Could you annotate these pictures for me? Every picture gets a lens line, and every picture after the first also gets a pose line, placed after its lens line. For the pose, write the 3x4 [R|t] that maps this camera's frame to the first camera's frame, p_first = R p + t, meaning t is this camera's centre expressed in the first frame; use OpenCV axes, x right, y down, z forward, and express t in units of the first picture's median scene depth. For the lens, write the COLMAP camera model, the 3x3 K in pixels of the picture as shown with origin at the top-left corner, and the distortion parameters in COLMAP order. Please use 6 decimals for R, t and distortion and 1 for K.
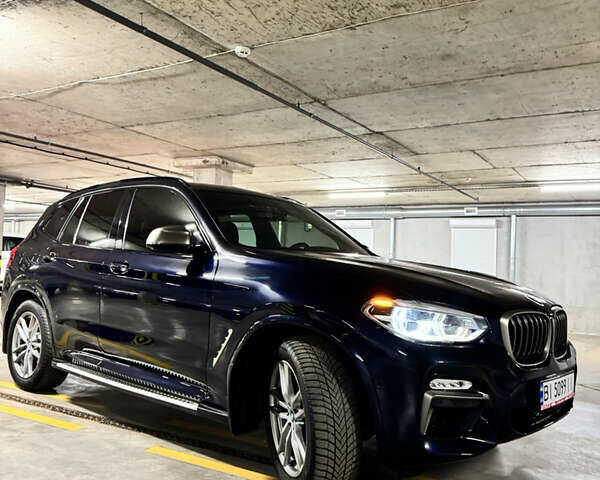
lens RADIAL K [[601.9, 0, 300.0], [0, 601.9, 240.0], [0, 0, 1]] dist [0.130545, -0.265527]
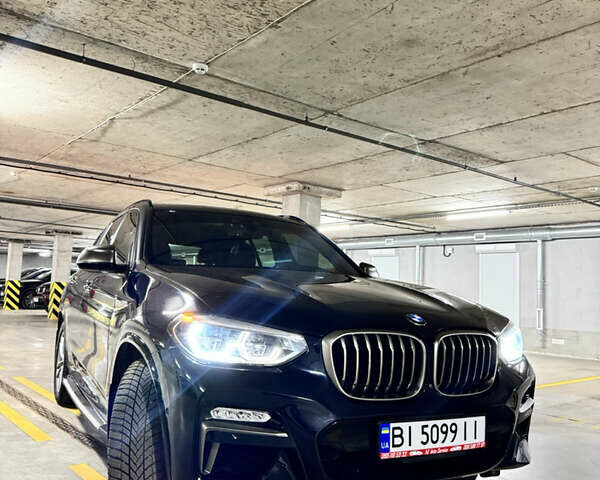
lens RADIAL K [[601.9, 0, 300.0], [0, 601.9, 240.0], [0, 0, 1]] dist [0.130545, -0.265527]
pose [[0.933580, -0.035707, -0.356585, 0.337729], [0.015345, 0.998094, -0.059772, 0.025567], [0.358039, 0.050330, 0.932349, 0.125716]]
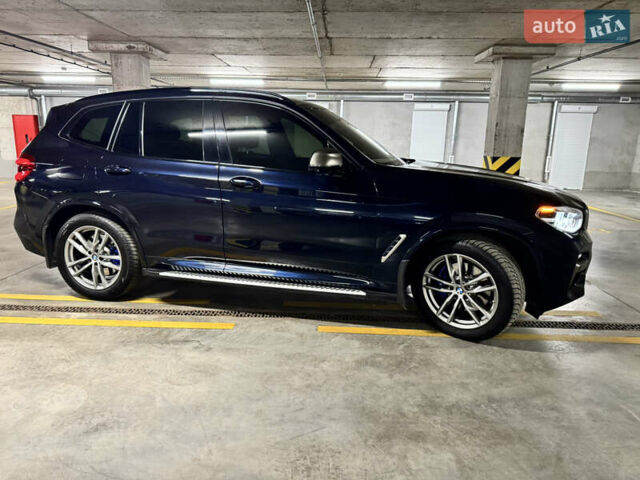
lens RADIAL K [[477.1, 0, 320.0], [0, 477.1, 240.0], [0, 0, 1]] dist [0.167039, -0.173605]
pose [[0.871249, -0.131339, 0.472944, -0.487124], [-0.004363, 0.961426, 0.275030, -0.078561], [-0.490823, -0.241683, 0.837068, 0.147213]]
